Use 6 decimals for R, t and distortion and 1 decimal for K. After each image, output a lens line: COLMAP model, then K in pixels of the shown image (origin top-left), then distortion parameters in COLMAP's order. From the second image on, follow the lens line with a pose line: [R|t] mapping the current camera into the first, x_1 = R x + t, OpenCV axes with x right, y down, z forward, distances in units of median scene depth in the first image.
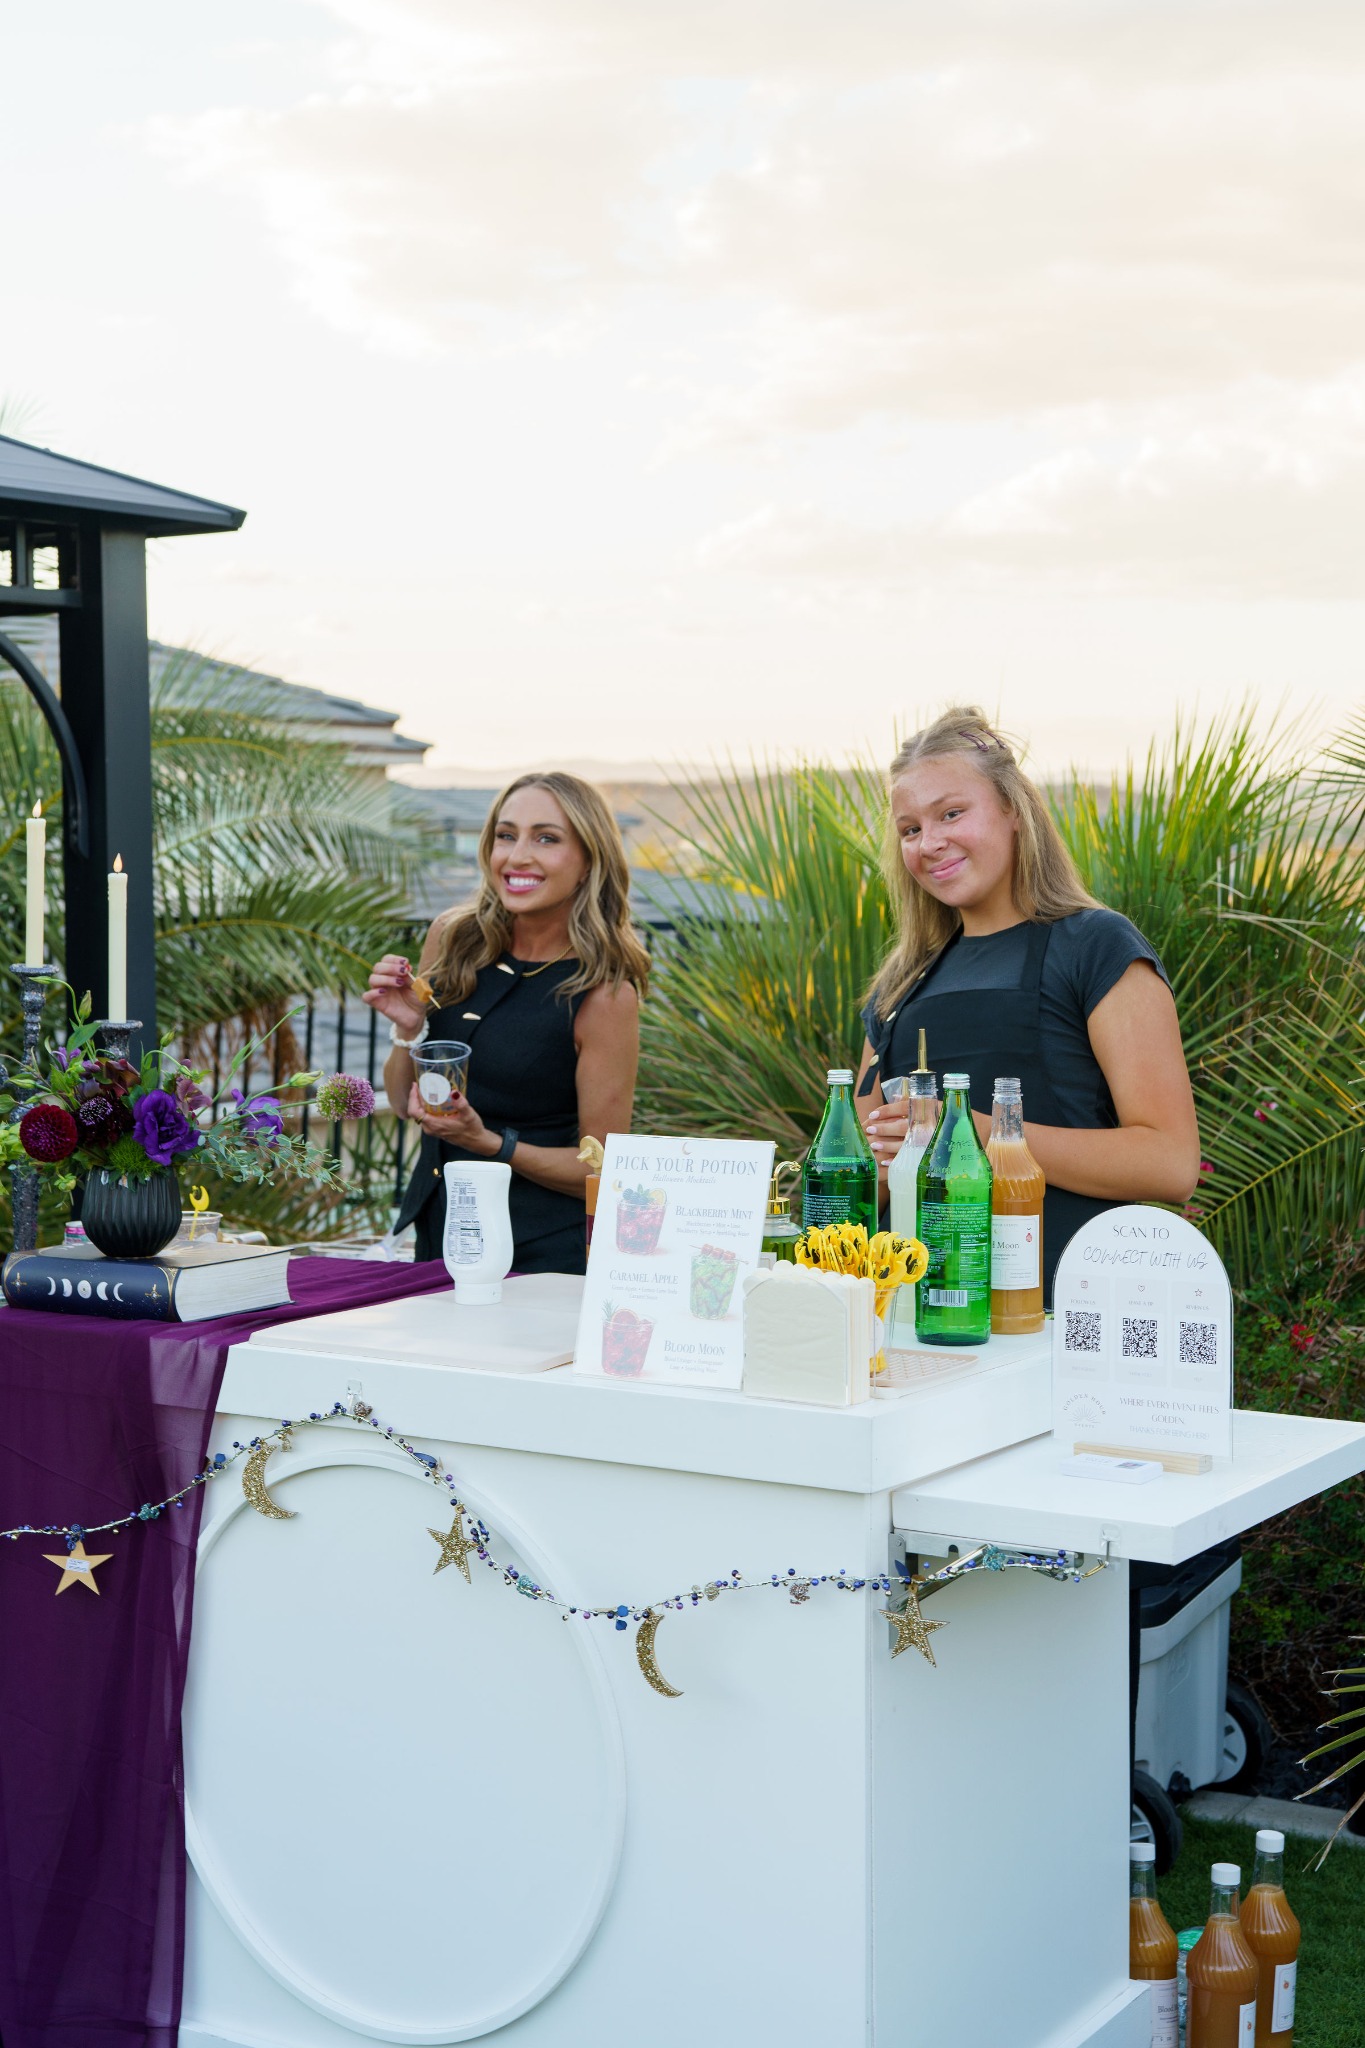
lens RADIAL K [[2945.5, 0, 685.6], [0, 2945.5, 1035.5], [0, 0, 1]] dist [-0.018929, 0.000000]
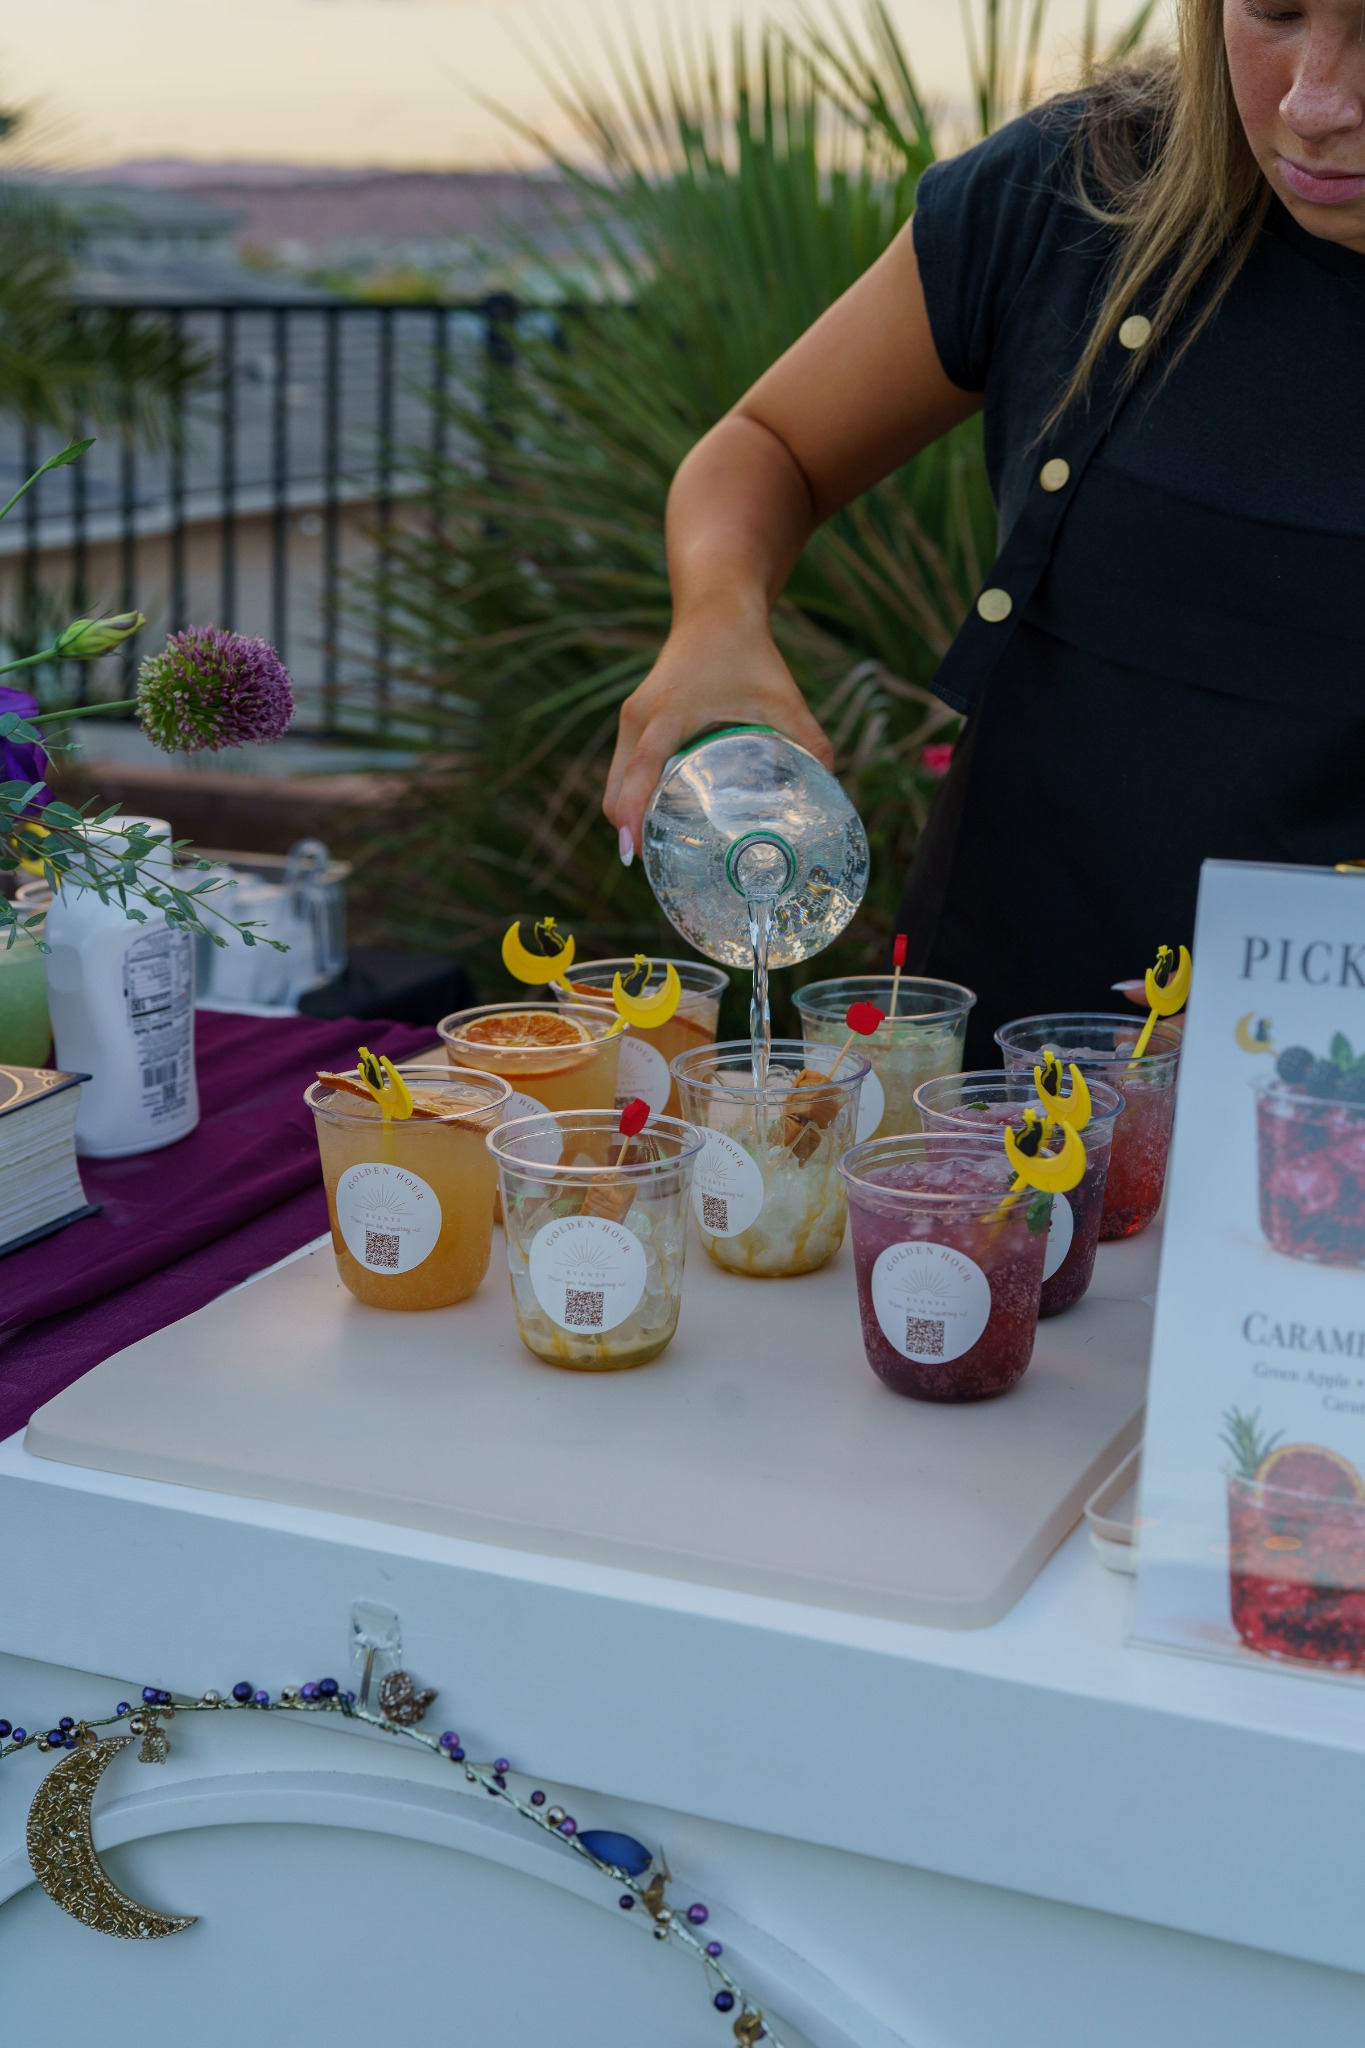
lens RADIAL K [[2945.5, 0, 677.5], [0, 2945.5, 1028.6], [0, 0, 1]] dist [-0.018929, 0.000000]
pose [[0.991360, -0.033782, 0.126747, -0.111513], [0.008742, 0.981134, 0.193132, -0.008898], [-0.130880, -0.190355, 0.972952, 0.647237]]
